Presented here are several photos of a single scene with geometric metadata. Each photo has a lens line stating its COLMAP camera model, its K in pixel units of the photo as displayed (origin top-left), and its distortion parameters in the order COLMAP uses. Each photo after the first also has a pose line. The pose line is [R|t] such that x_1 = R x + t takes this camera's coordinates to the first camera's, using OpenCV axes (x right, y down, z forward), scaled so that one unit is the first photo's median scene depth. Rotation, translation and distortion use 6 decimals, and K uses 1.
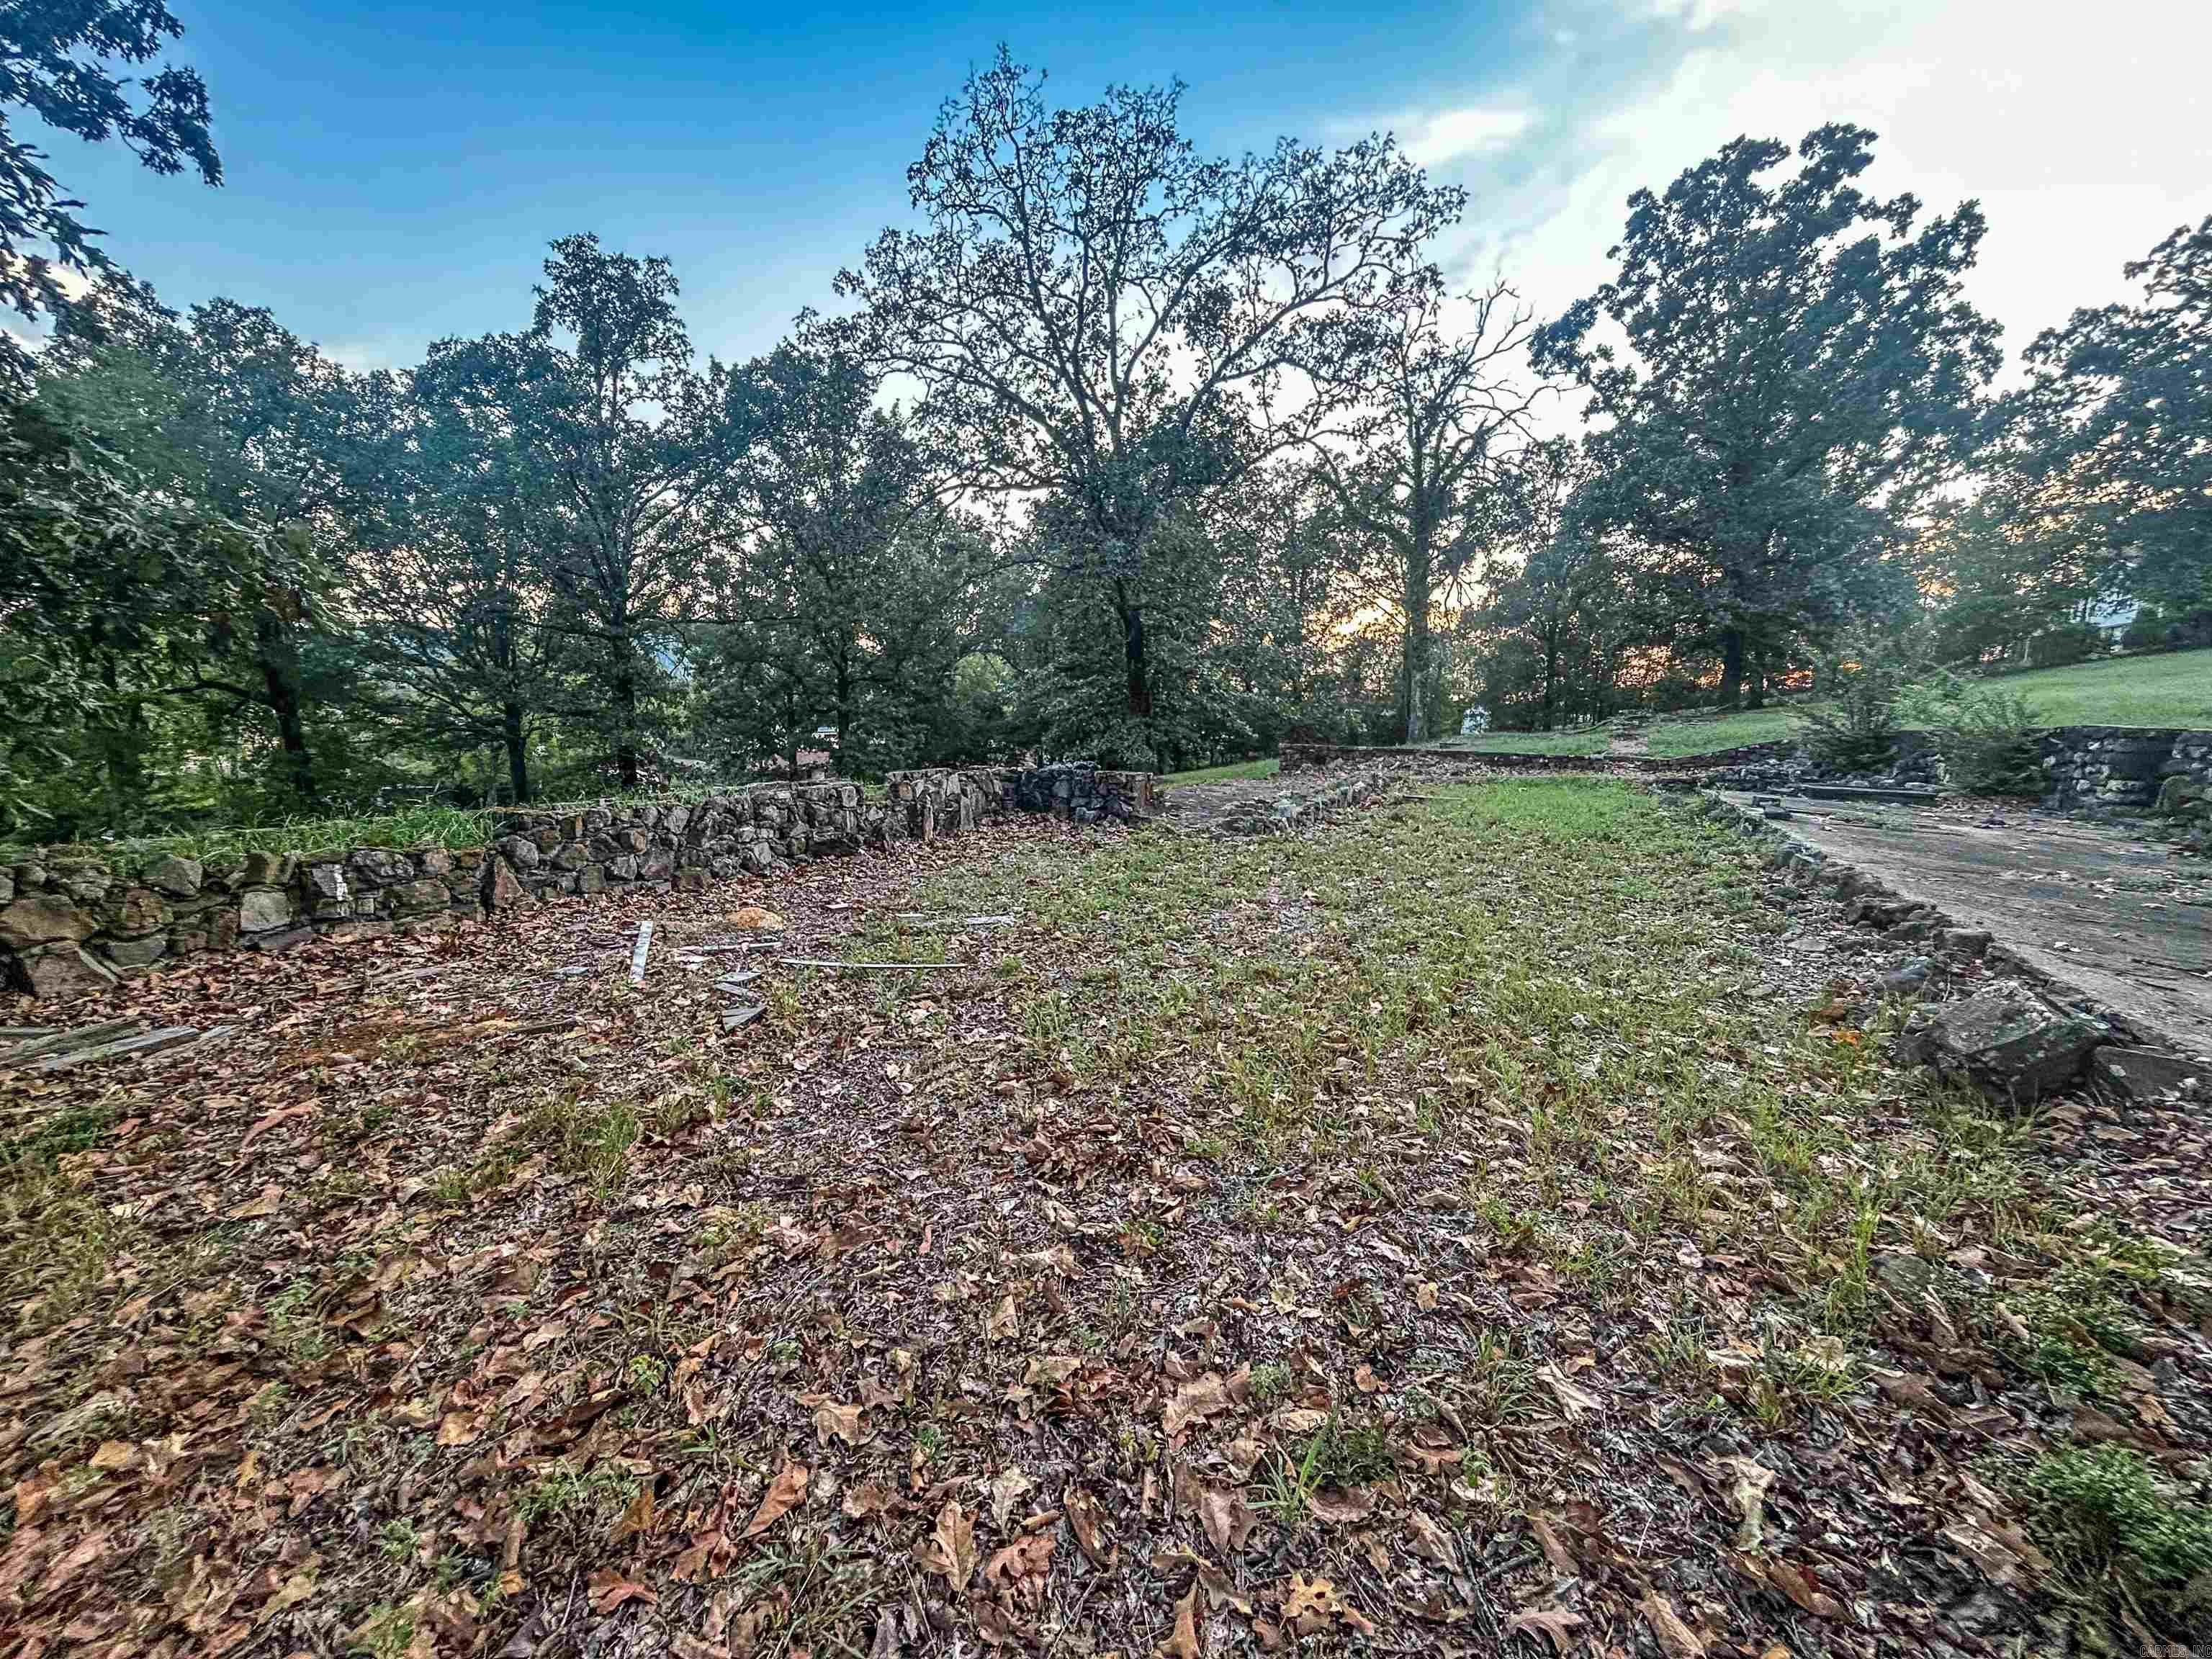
lens RADIAL K [[895.3, 0, 1101.9], [0, 895.3, 821.8], [0, 0, 1]] dist [-0.002614, 0.001075]
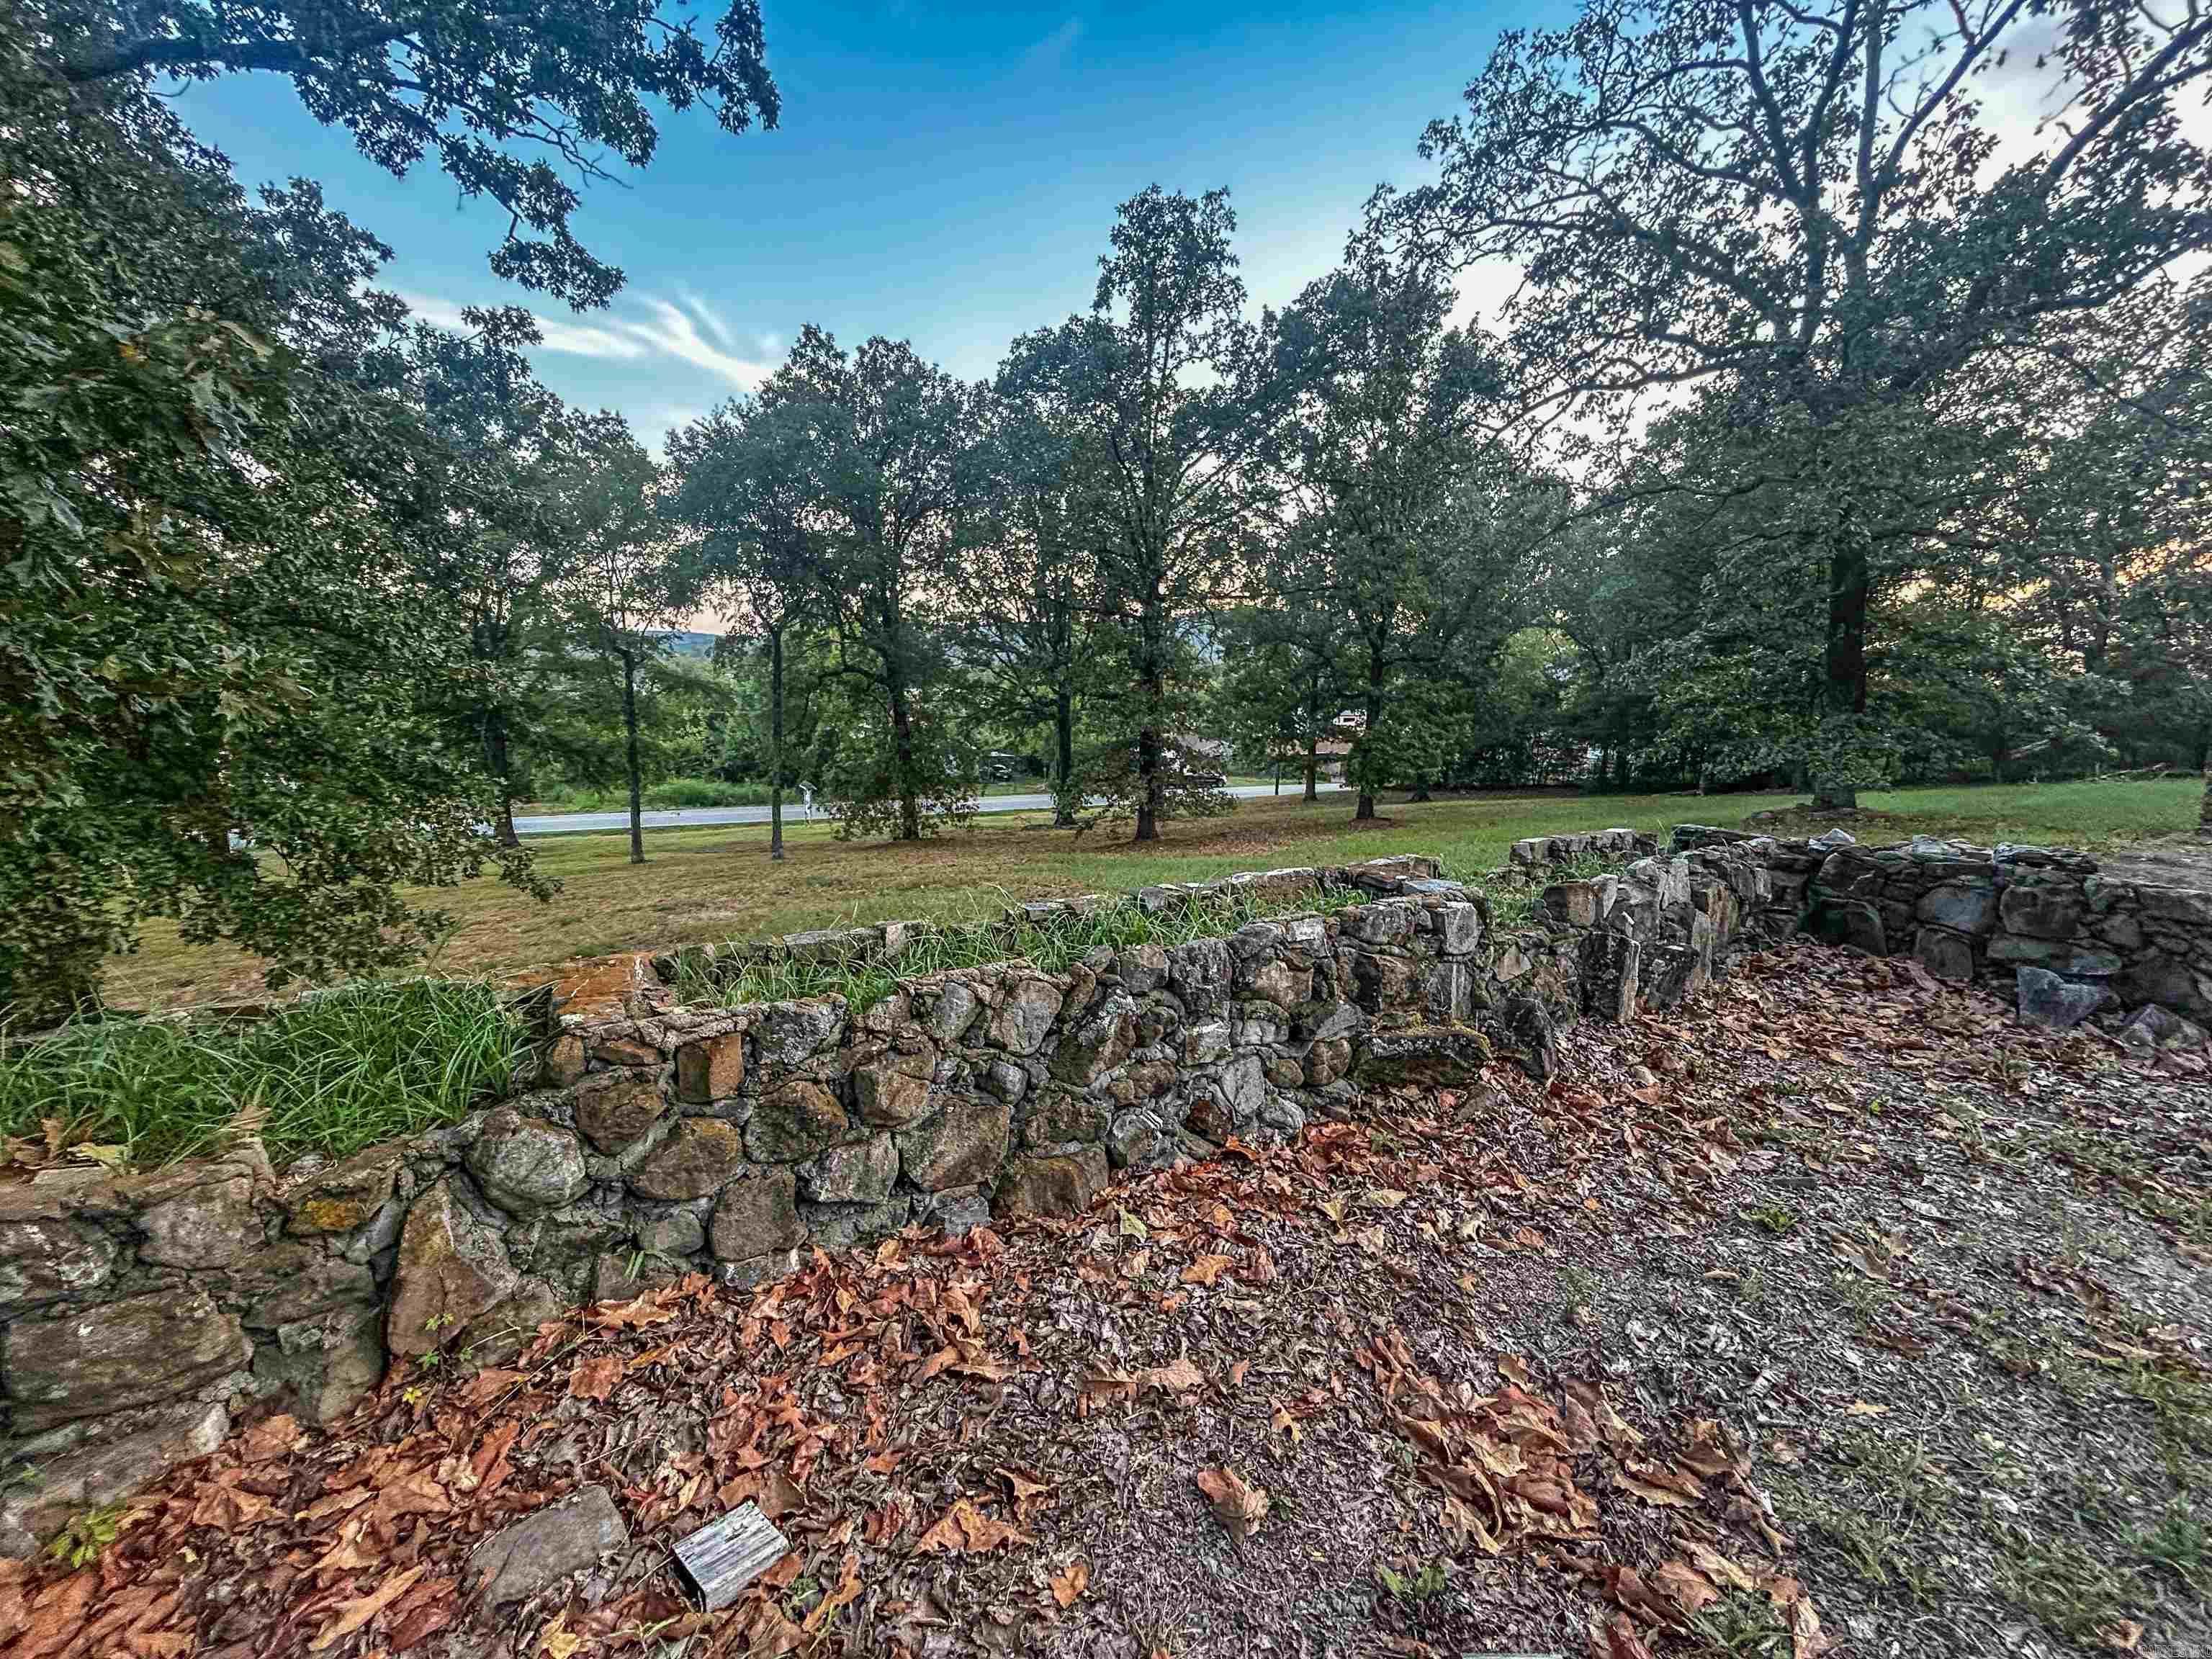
lens RADIAL K [[895.3, 0, 1107.3], [0, 895.3, 830.0], [0, 0, 1]] dist [-0.002614, 0.001075]
pose [[0.849567, 0.090124, -0.519724, -0.060894], [-0.075772, 0.995928, 0.048842, -0.023197], [0.522010, -0.002114, 0.852937, 0.163340]]
